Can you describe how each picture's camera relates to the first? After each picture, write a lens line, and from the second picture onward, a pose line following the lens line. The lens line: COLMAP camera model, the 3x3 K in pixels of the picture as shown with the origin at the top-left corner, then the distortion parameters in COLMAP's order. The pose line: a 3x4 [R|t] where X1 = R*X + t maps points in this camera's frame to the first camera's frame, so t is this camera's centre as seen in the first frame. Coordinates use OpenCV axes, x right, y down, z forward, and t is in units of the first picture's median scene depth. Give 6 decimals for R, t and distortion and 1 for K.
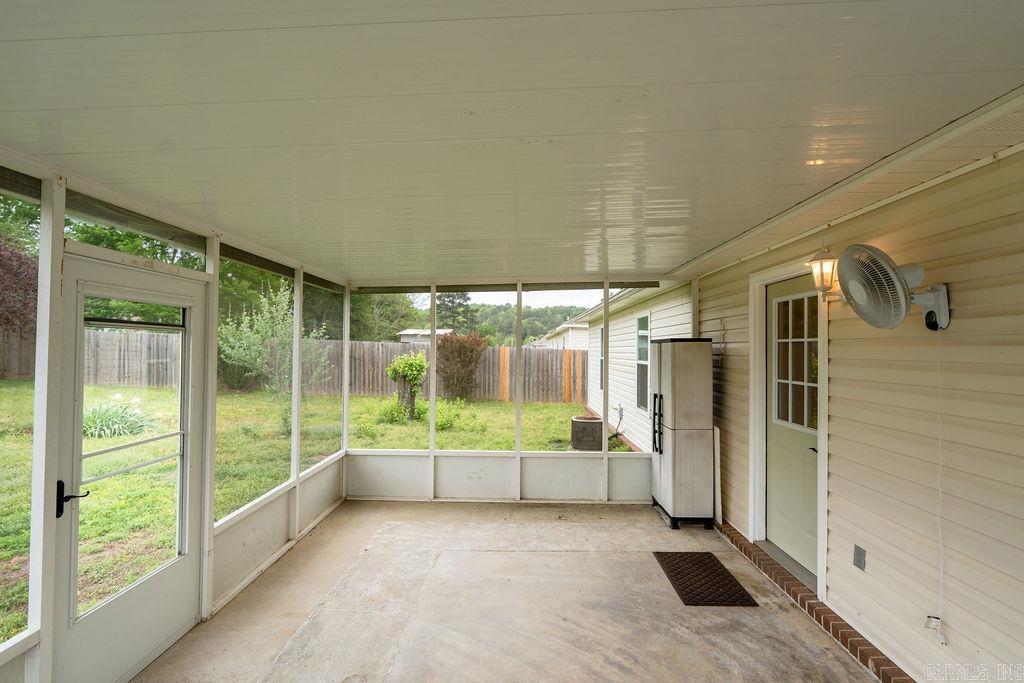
lens RADIAL K [[458.7, 0, 510.6], [0, 458.7, 340.9], [0, 0, 1]] dist [-0.010263, 0.005980]
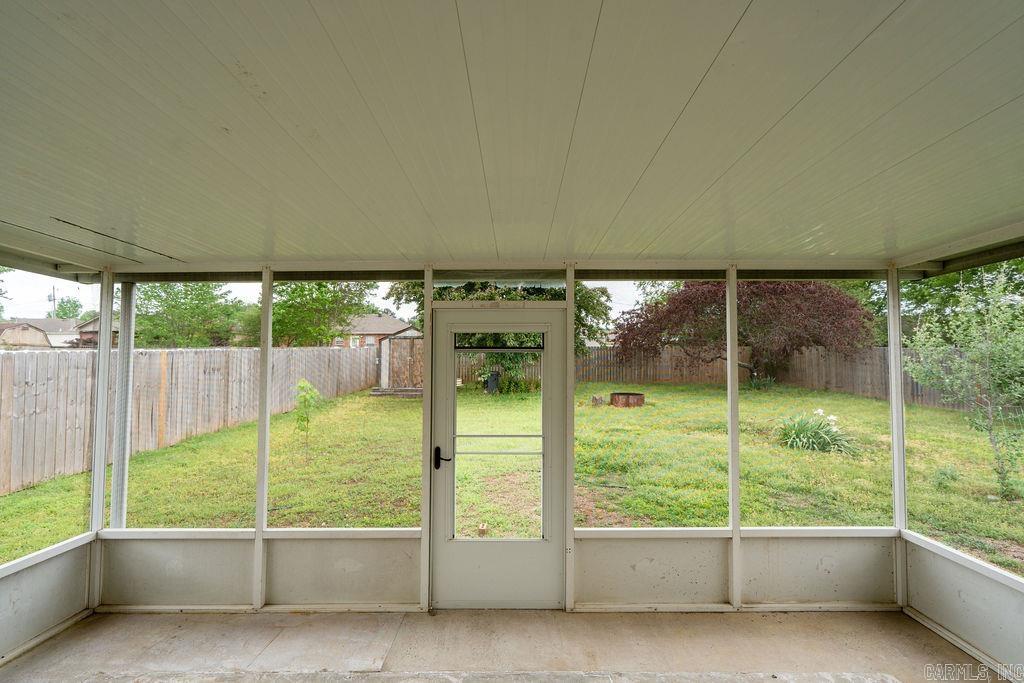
lens RADIAL K [[458.7, 0, 510.6], [0, 458.7, 340.9], [0, 0, 1]] dist [-0.010263, 0.005980]
pose [[0.032625, -0.051405, -0.998145, 0.339459], [0.016060, 0.998575, -0.050902, 0.008253], [0.999339, -0.014370, 0.033404, 0.605225]]
